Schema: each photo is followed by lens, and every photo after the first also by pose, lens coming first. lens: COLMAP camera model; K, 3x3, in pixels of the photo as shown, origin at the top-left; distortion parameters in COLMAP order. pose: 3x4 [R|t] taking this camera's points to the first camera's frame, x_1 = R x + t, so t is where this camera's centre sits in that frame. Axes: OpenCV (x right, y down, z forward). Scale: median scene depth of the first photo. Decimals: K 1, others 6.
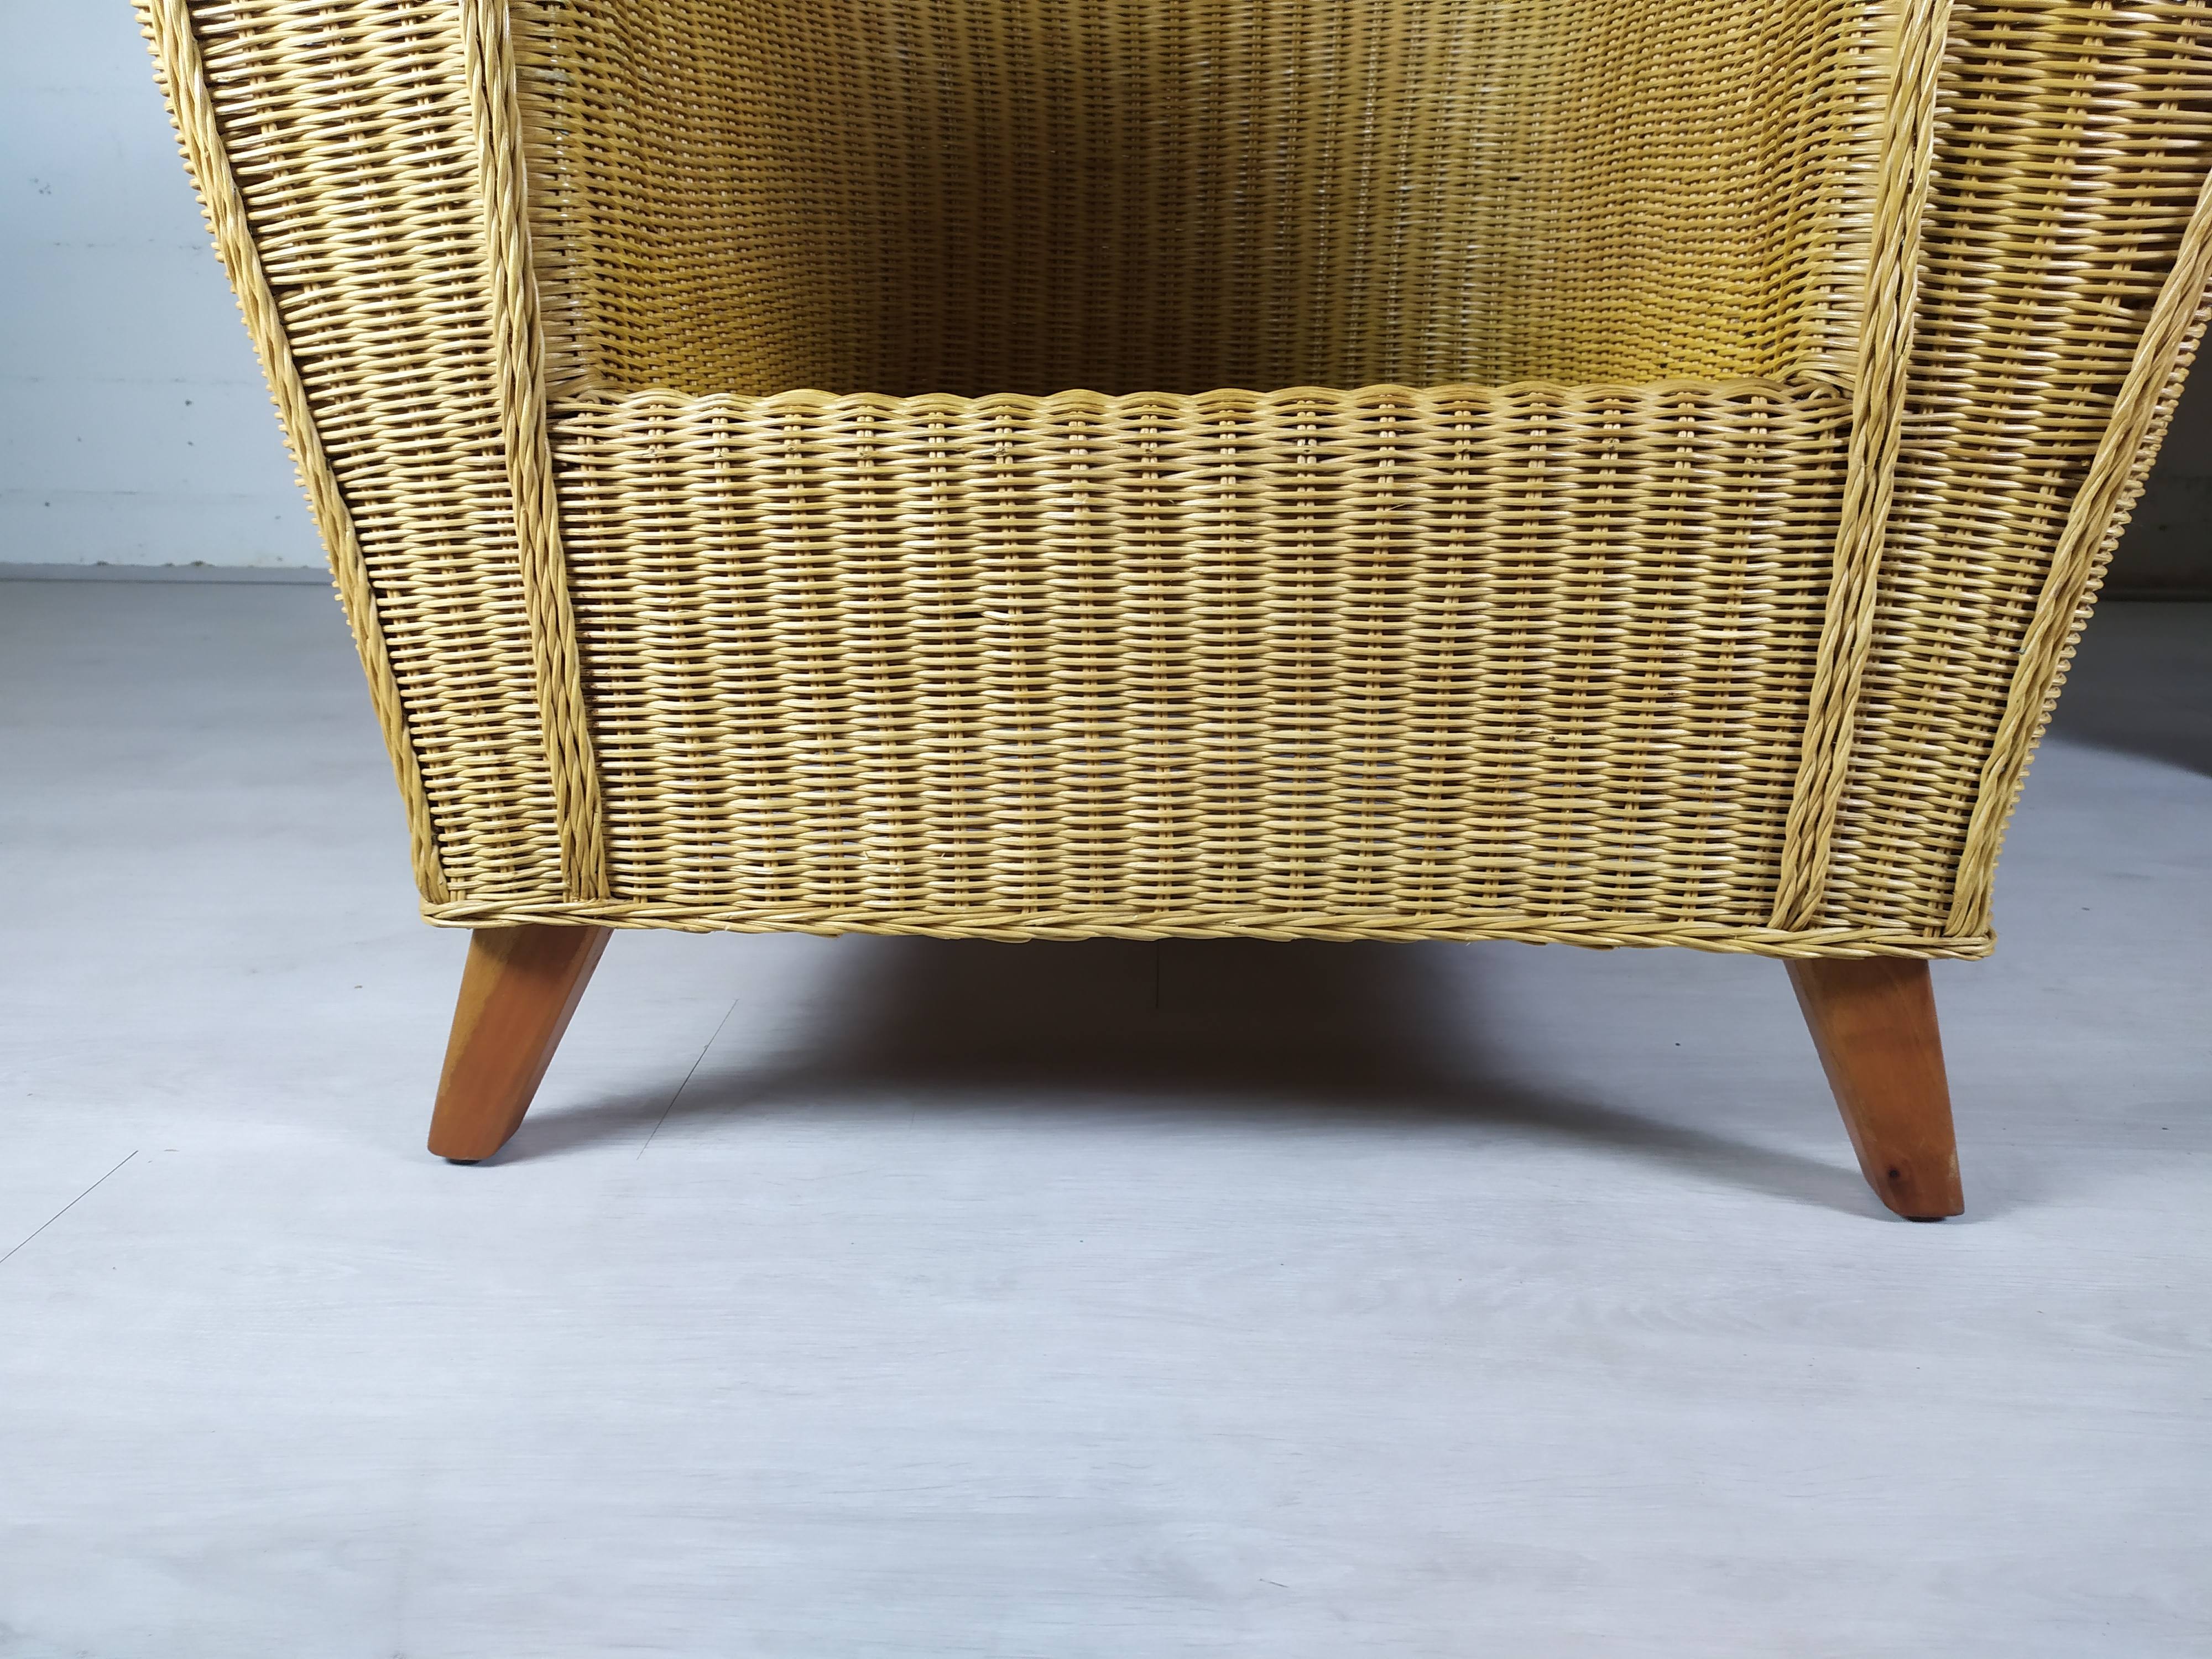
lens RADIAL K [[1648.7, 0, 1112.8], [0, 1648.7, 818.3], [0, 0, 1]] dist [0.036671, -0.034317]
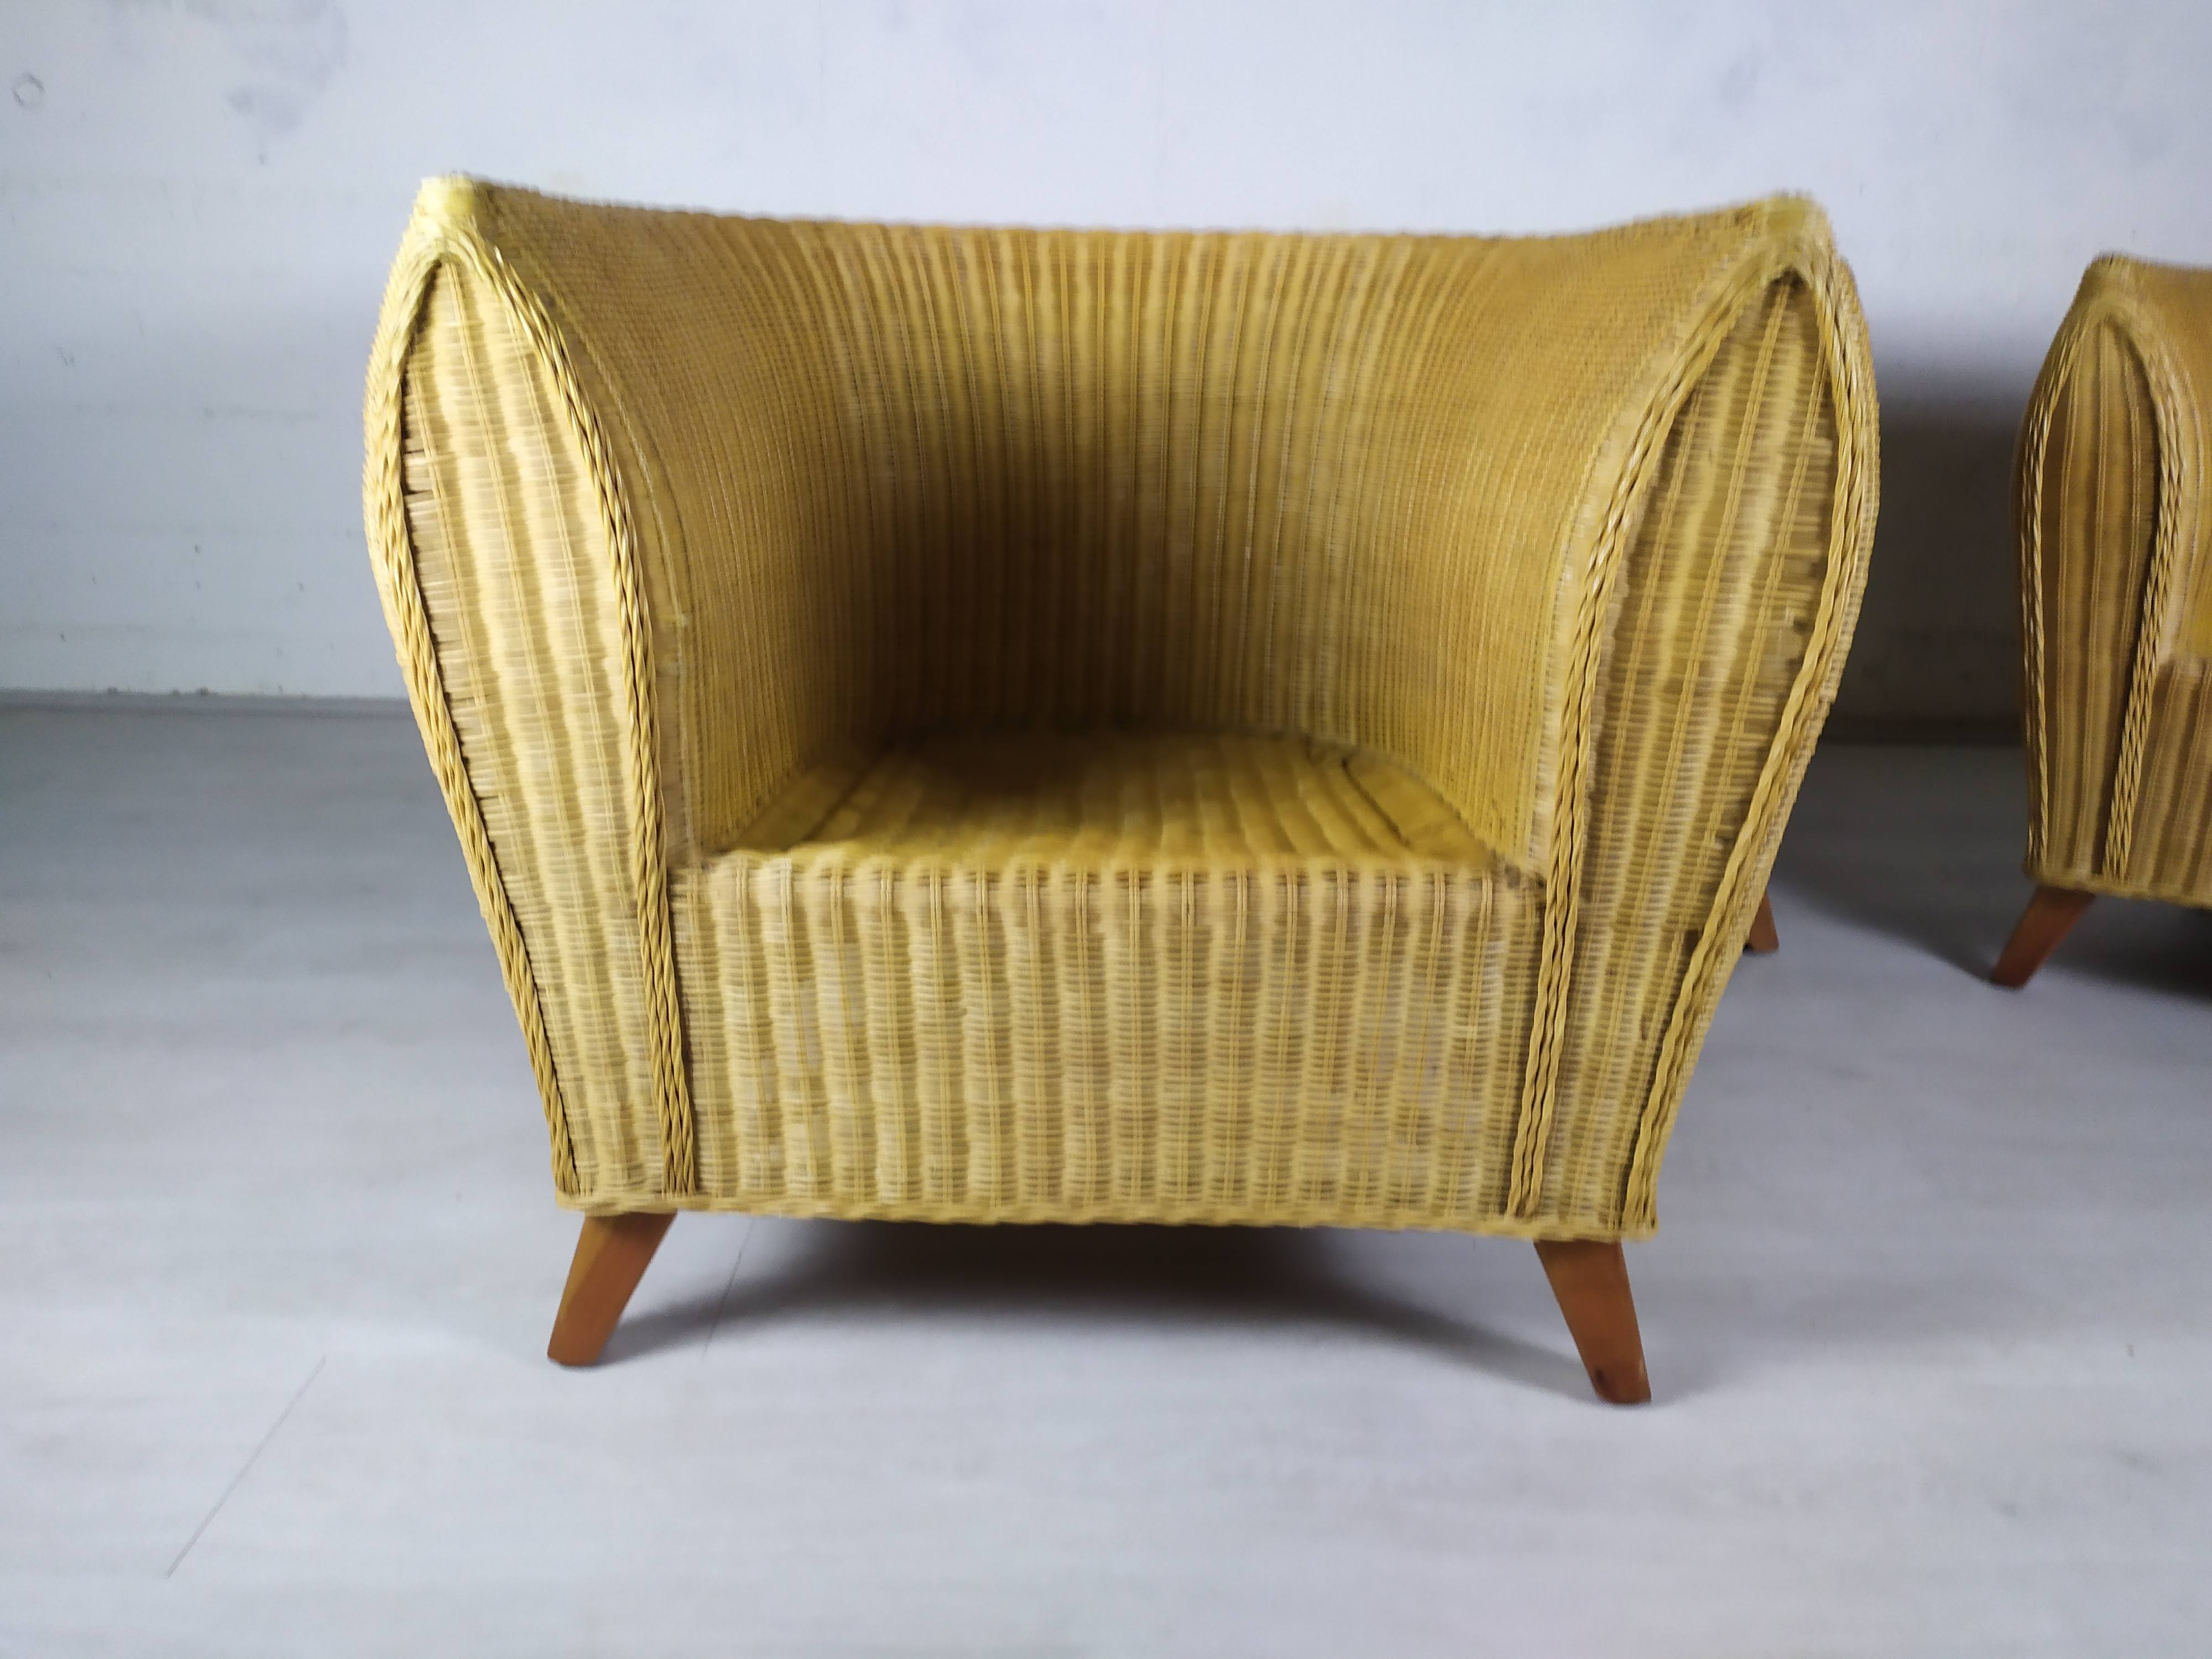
lens RADIAL K [[1648.7, 0, 1112.8], [0, 1648.7, 818.3], [0, 0, 1]] dist [0.036671, -0.034317]
pose [[0.998964, 0.003523, 0.045364, -0.016248], [-0.003715, 0.999985, 0.004147, -0.291227], [-0.045349, -0.004311, 0.998962, -0.438710]]
